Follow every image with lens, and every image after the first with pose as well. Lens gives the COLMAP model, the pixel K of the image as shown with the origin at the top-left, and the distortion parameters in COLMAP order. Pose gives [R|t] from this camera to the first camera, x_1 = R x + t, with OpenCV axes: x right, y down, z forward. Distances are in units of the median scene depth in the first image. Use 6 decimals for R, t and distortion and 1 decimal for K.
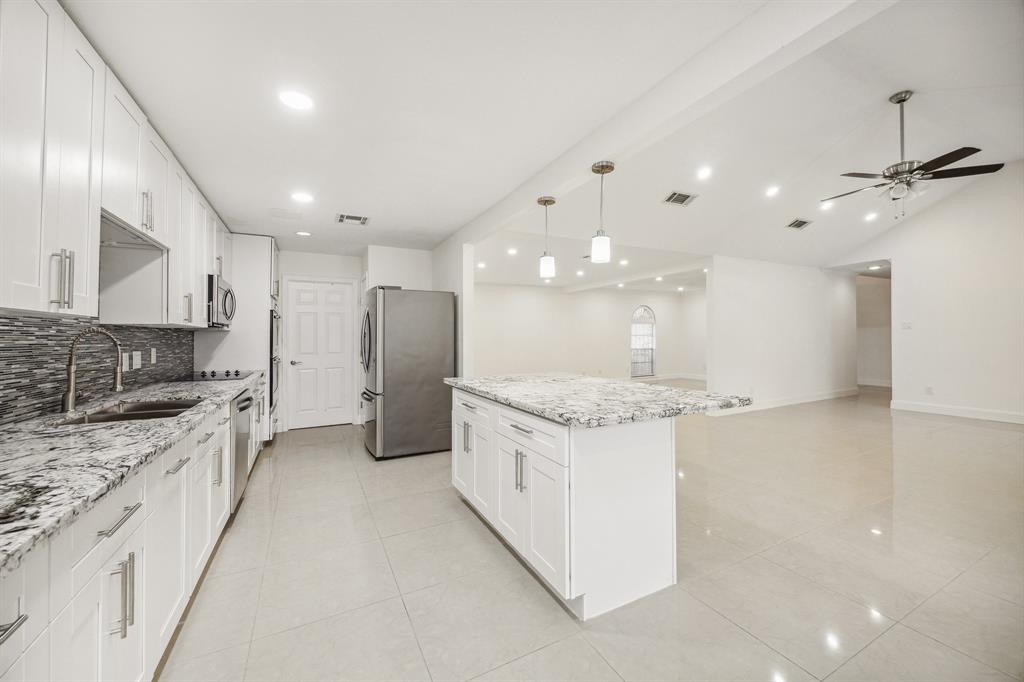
lens RADIAL K [[408.4, 0, 511.3], [0, 408.4, 332.3], [0, 0, 1]] dist [0.001489, 0.000178]
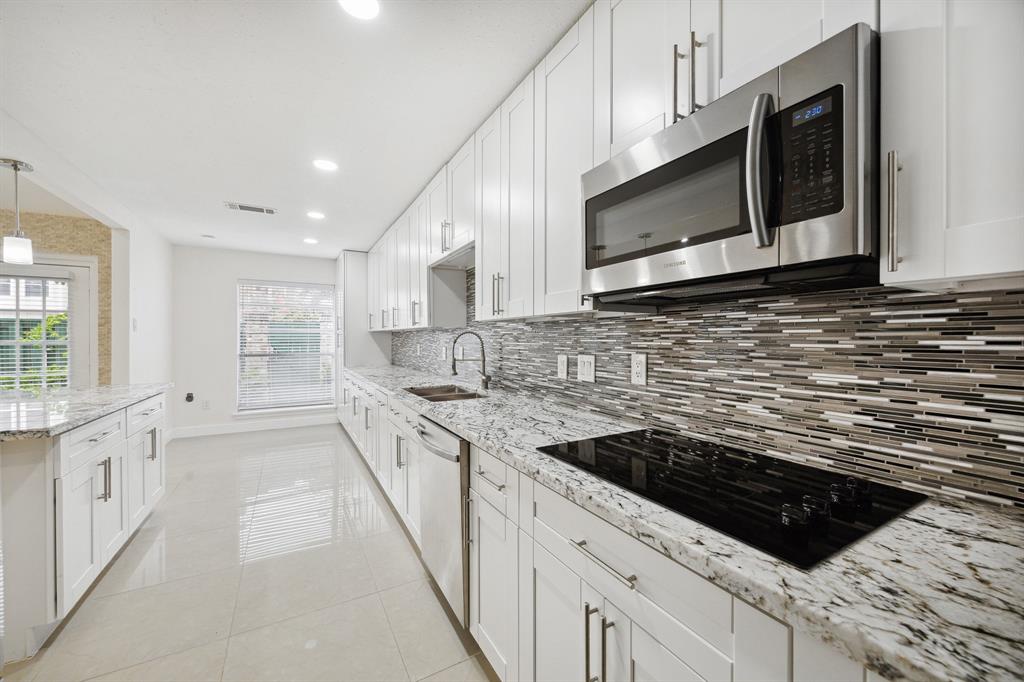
lens RADIAL K [[398.4, 0, 512.0], [0, 398.4, 341.0], [0, 0, 1]] dist [-0.003390, -0.000284]
pose [[-0.999420, 0.006960, -0.033335, -0.774978], [0.006965, 0.999976, -0.000027, 0.020427], [0.033334, -0.000259, -0.999444, 1.673104]]
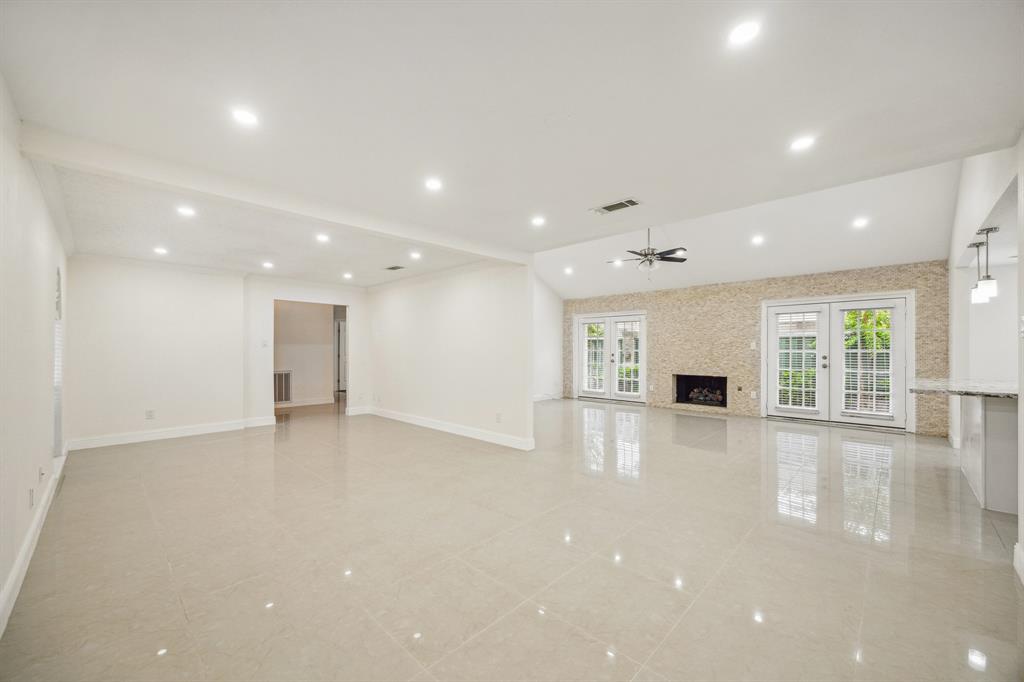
lens RADIAL K [[401.5, 0, 515.5], [0, 401.5, 346.1], [0, 0, 1]] dist [0.000263, 0.000050]
pose [[-0.308020, 0.015280, 0.951257, -0.623362], [-0.004325, 0.999838, -0.017461, 0.035037], [-0.951370, -0.009492, -0.307904, 2.743004]]
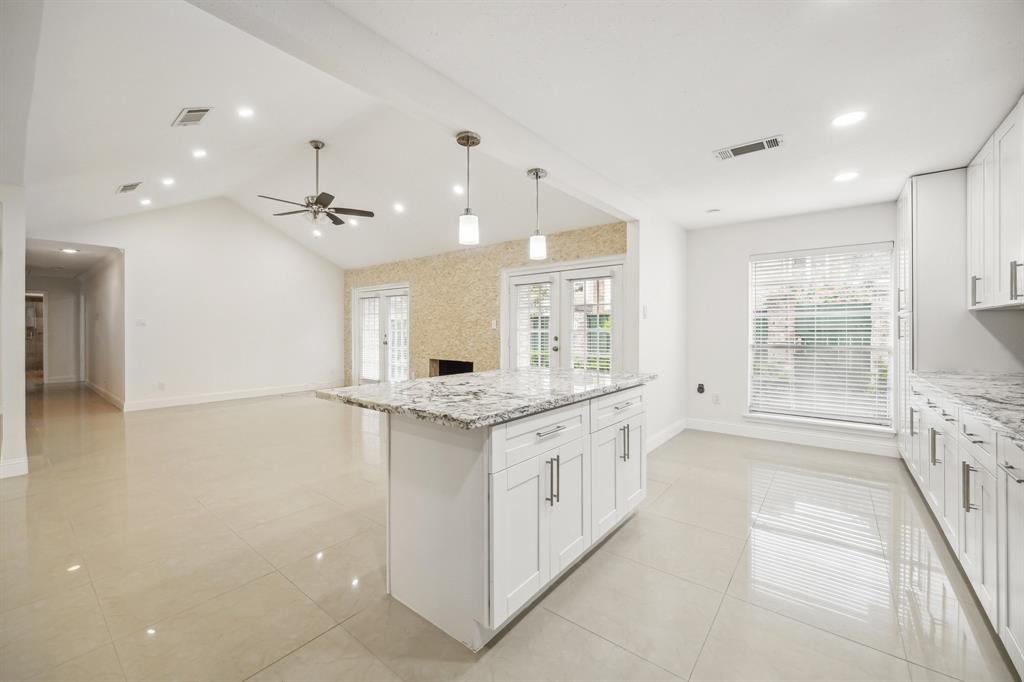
lens RADIAL K [[408.4, 0, 511.3], [0, 408.4, 332.3], [0, 0, 1]] dist [0.001489, 0.000178]
pose [[-0.408874, 0.002549, 0.912587, -0.643502], [0.000096, 0.999996, -0.002750, 0.029364], [-0.912591, -0.001037, -0.408873, 1.288177]]
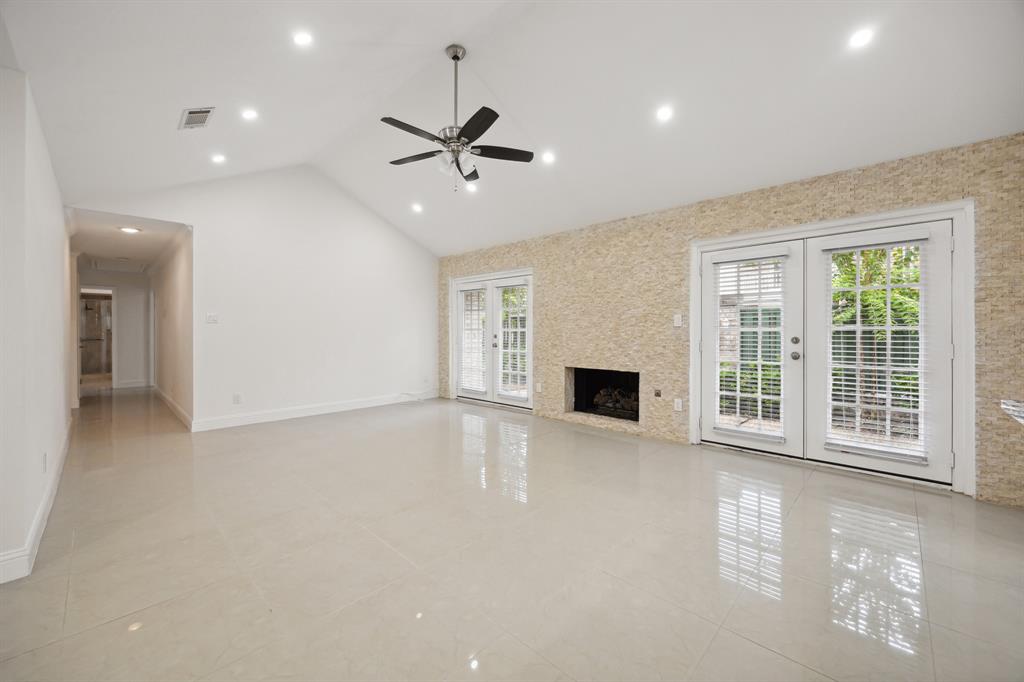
lens RADIAL K [[402.8, 0, 521.1], [0, 402.8, 328.1], [0, 0, 1]] dist [0.000248, -0.000005]
pose [[-0.333238, 0.012289, 0.942763, 0.141216], [0.002365, 0.999923, -0.012198, 0.028049], [-0.942840, -0.001835, -0.333241, 1.543171]]
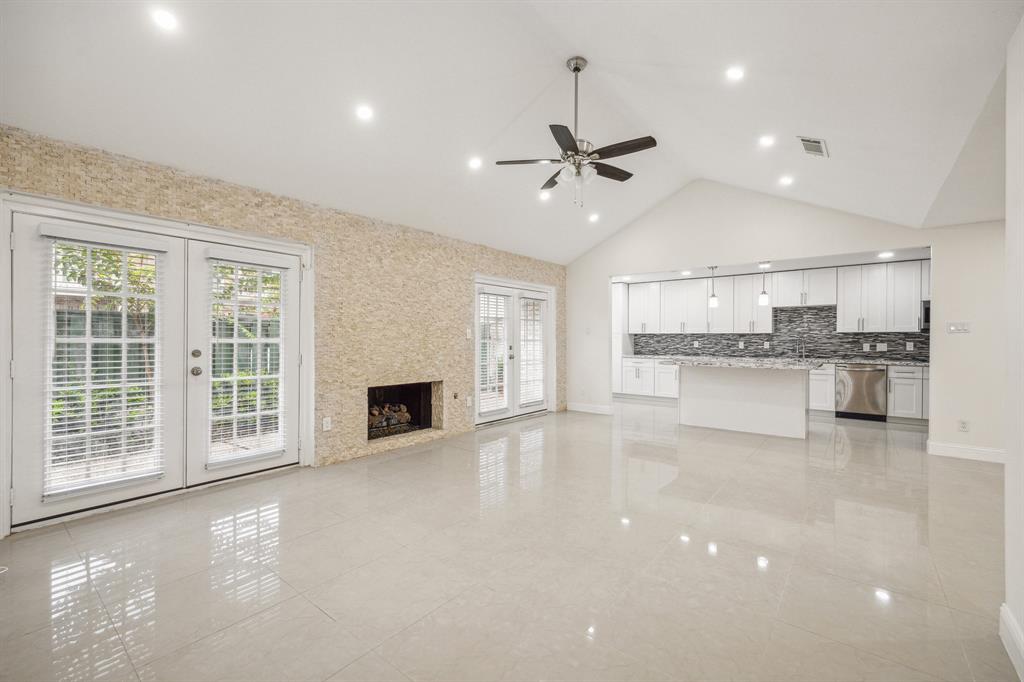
lens RADIAL K [[464.7, 0, 519.2], [0, 464.7, 339.0], [0, 0, 1]] dist [0.036954, 0.000081]
pose [[-0.898042, 0.004667, -0.439886, 2.105231], [0.007129, 0.999967, -0.003946, 0.016870], [0.439853, -0.006679, -0.898045, 2.531415]]
